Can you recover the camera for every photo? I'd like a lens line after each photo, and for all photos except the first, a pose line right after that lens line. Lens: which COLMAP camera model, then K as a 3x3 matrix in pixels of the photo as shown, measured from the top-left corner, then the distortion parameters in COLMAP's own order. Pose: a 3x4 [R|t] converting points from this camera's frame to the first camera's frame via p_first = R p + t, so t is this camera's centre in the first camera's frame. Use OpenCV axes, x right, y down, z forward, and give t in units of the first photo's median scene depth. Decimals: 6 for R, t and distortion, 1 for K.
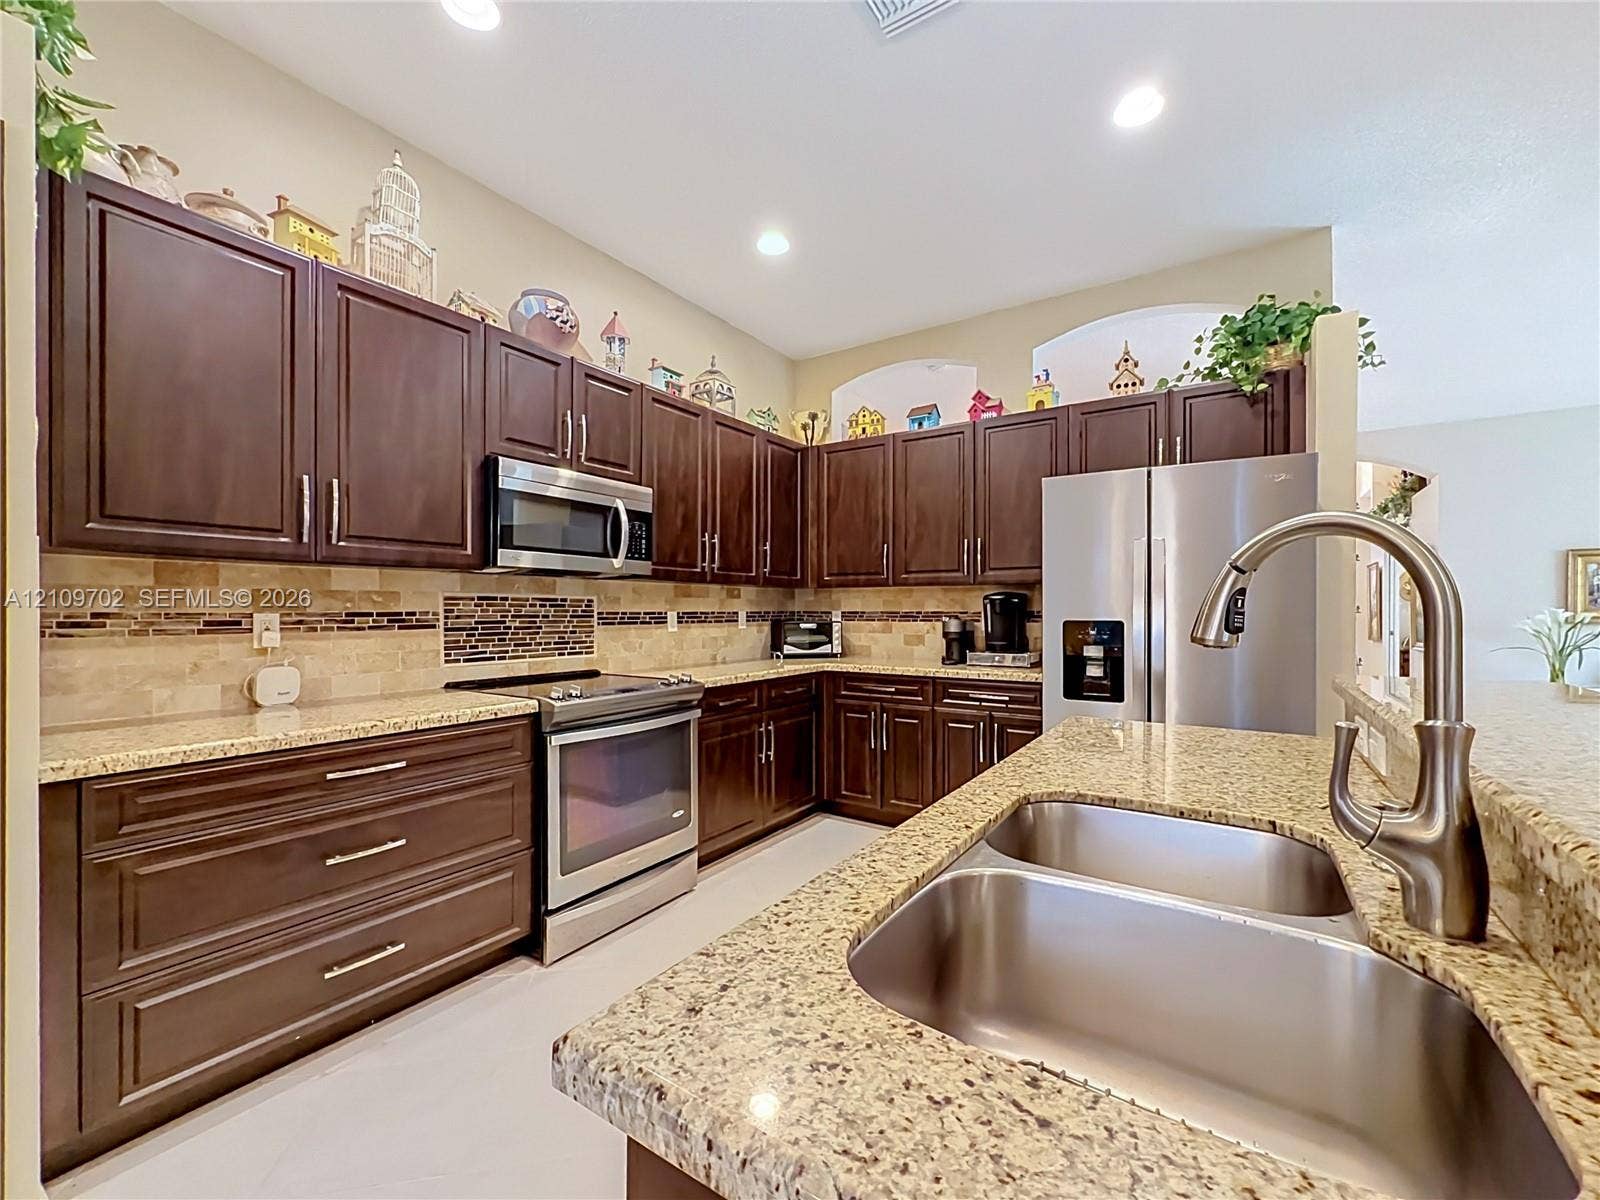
lens RADIAL K [[652.6, 0, 790.3], [0, 652.6, 612.5], [0, 0, 1]] dist [-0.001919, -0.000505]
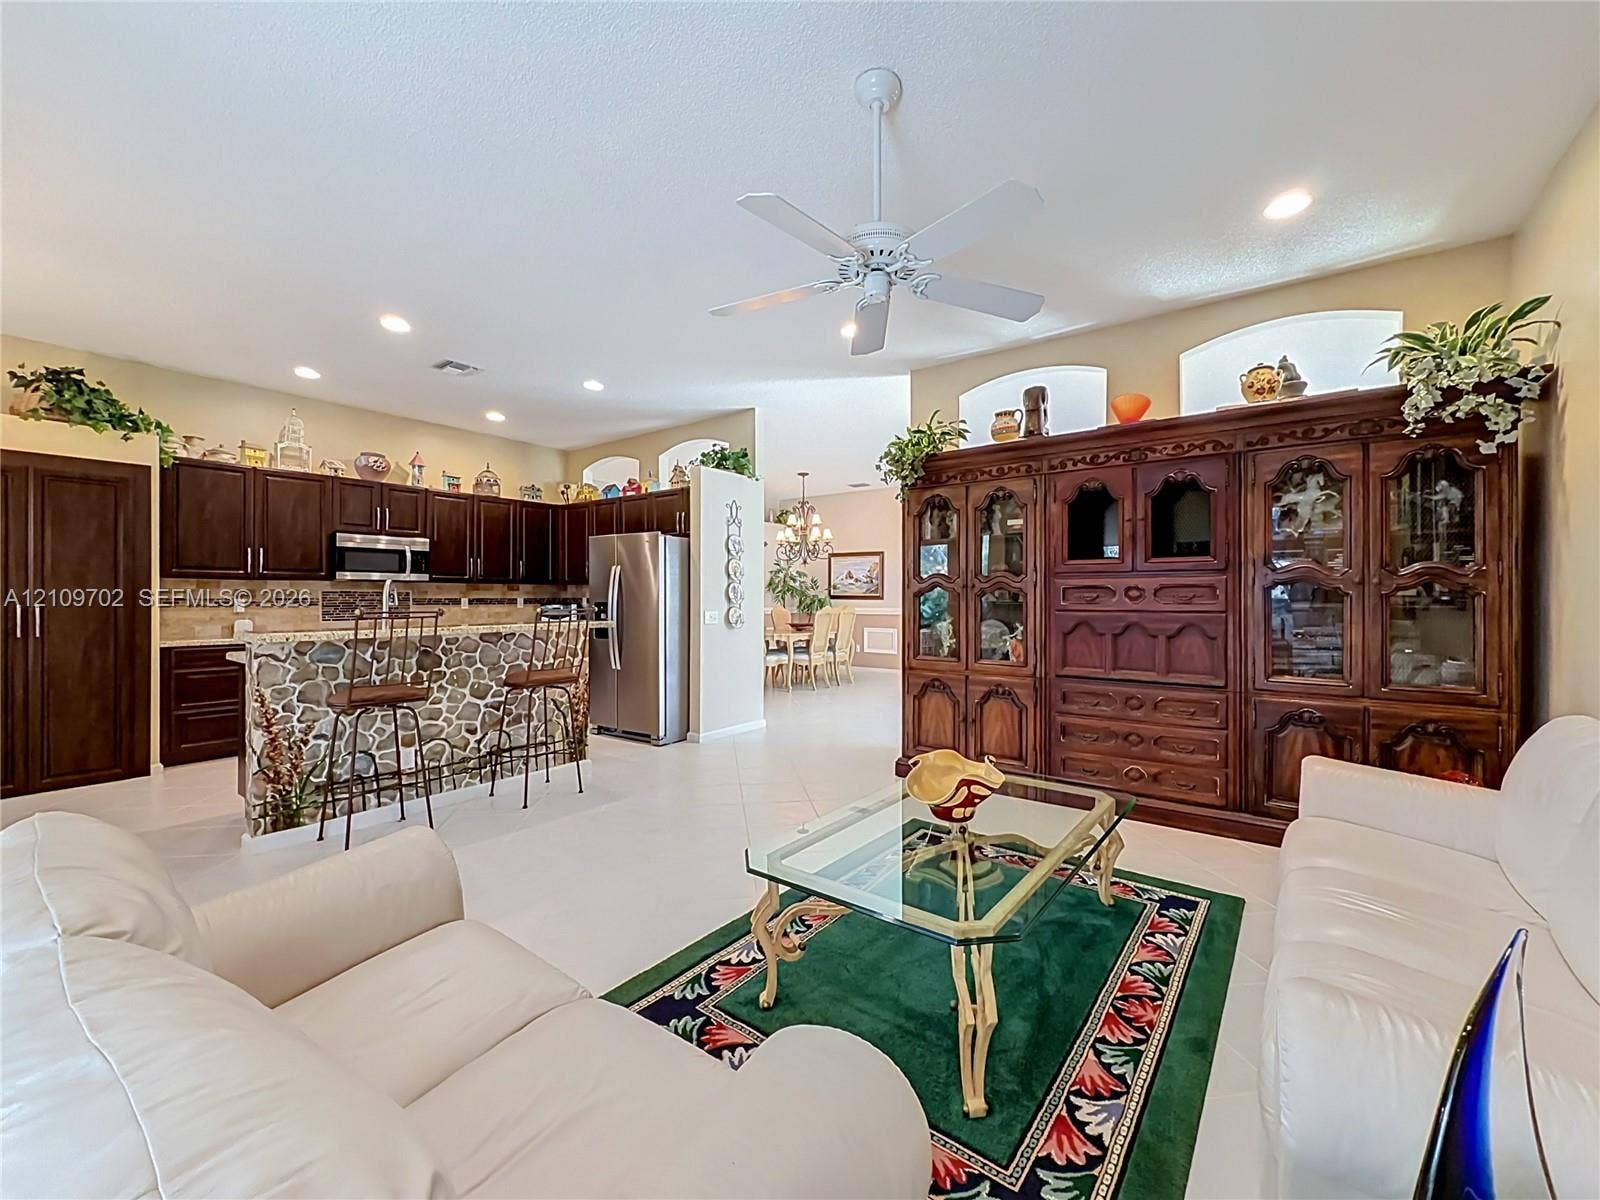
lens RADIAL K [[652.6, 0, 805.8], [0, 652.6, 594.5], [0, 0, 1]] dist [-0.001919, -0.000505]
pose [[0.998582, -0.001711, -0.053216, 1.135469], [0.001230, 0.999958, -0.009066, 0.007522], [0.053229, 0.008988, 0.998542, -1.051045]]
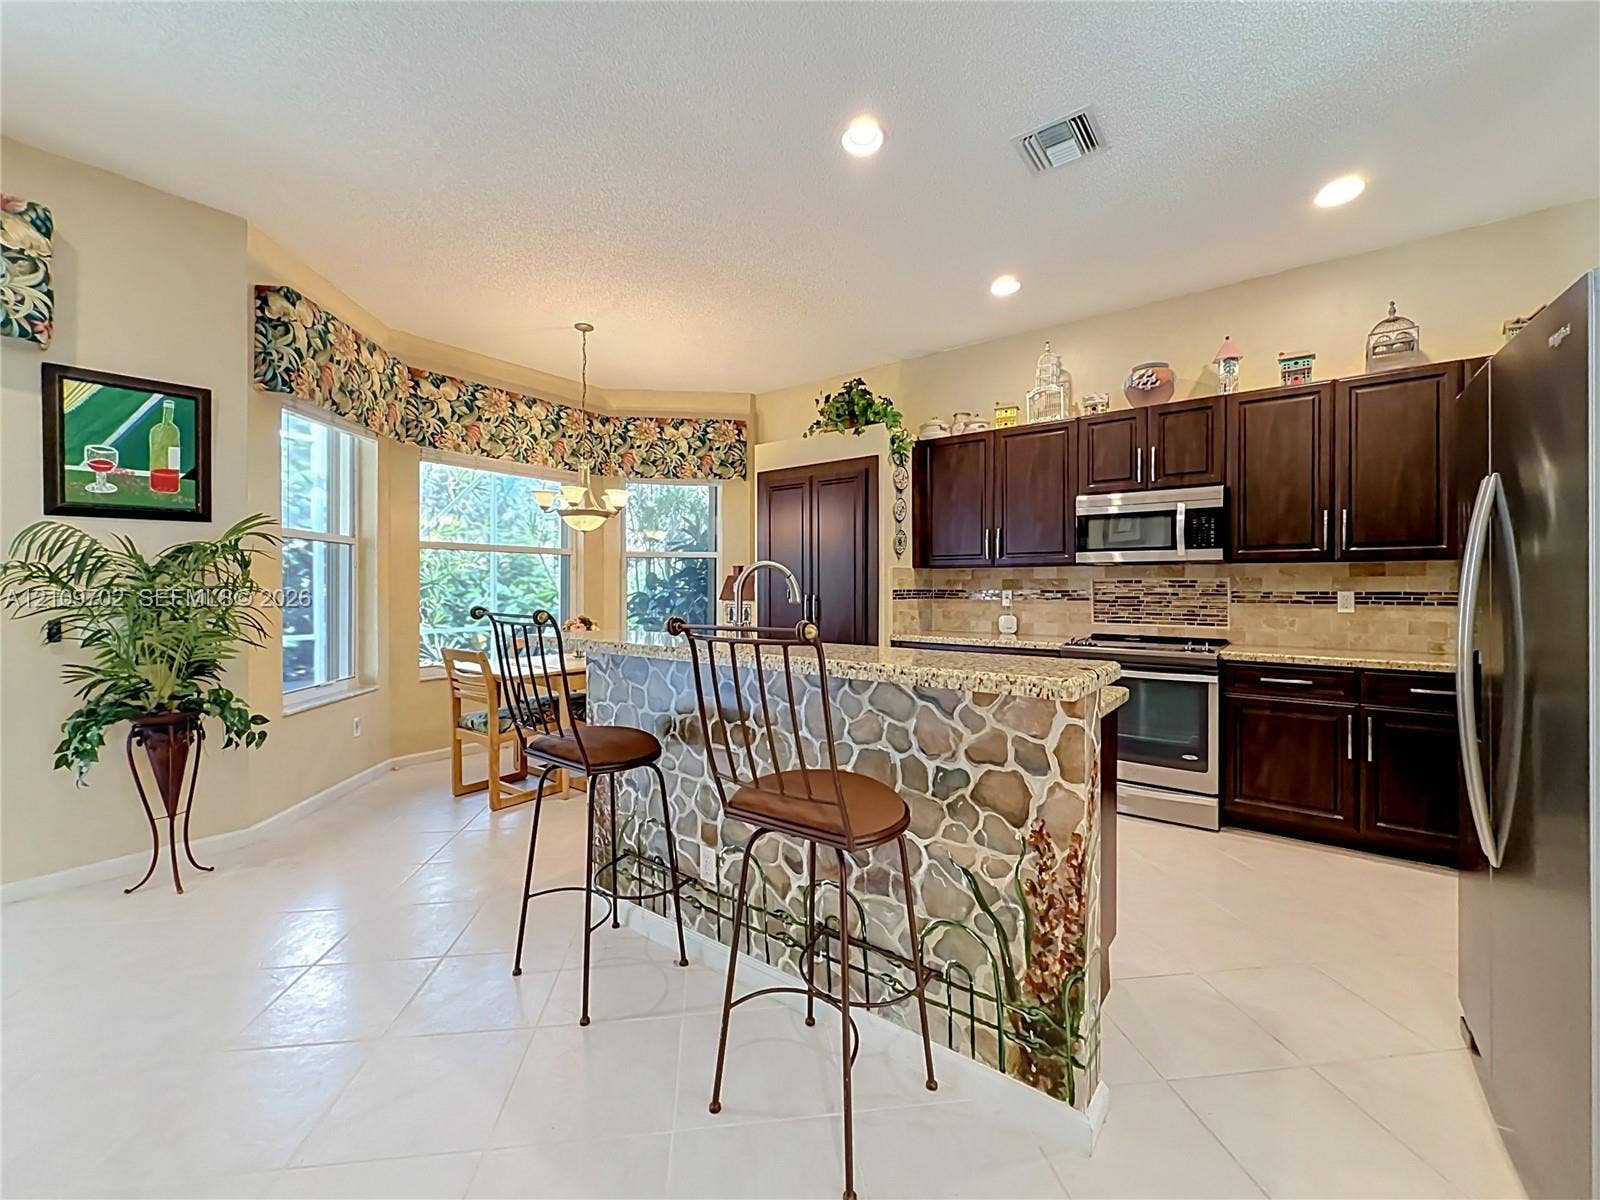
lens RADIAL K [[652.6, 0, 801.7], [0, 652.6, 589.7], [0, 0, 1]] dist [-0.001919, -0.000505]
pose [[-0.072878, 0.001339, -0.997340, 1.027238], [-0.005633, 0.999983, 0.001754, -0.001461], [0.997325, 0.005746, -0.072869, 0.344928]]
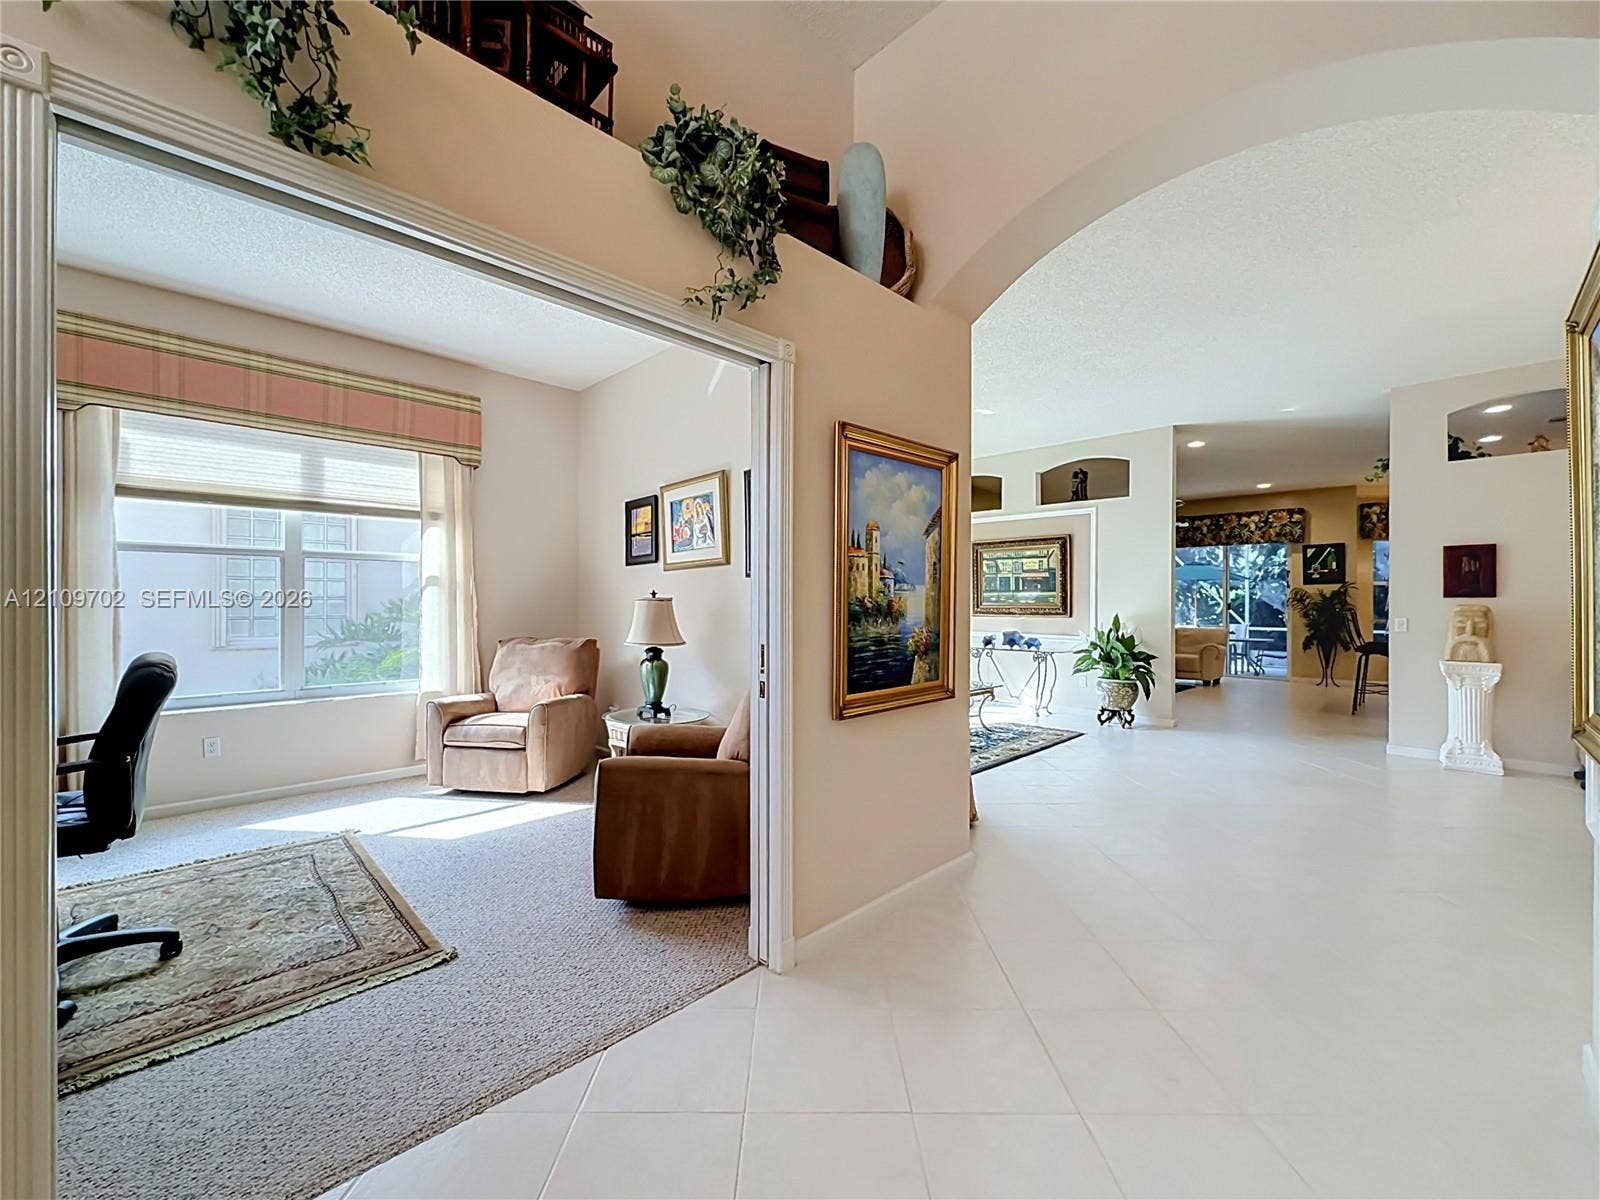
lens RADIAL K [[652.6, 0, 792.5], [0, 652.6, 601.1], [0, 0, 1]] dist [-0.001919, -0.000505]
pose [[-0.976452, 0.003376, 0.215710, 1.895860], [0.004578, 0.999977, 0.005072, -0.029641], [-0.215688, 0.005940, -0.976444, 2.623515]]
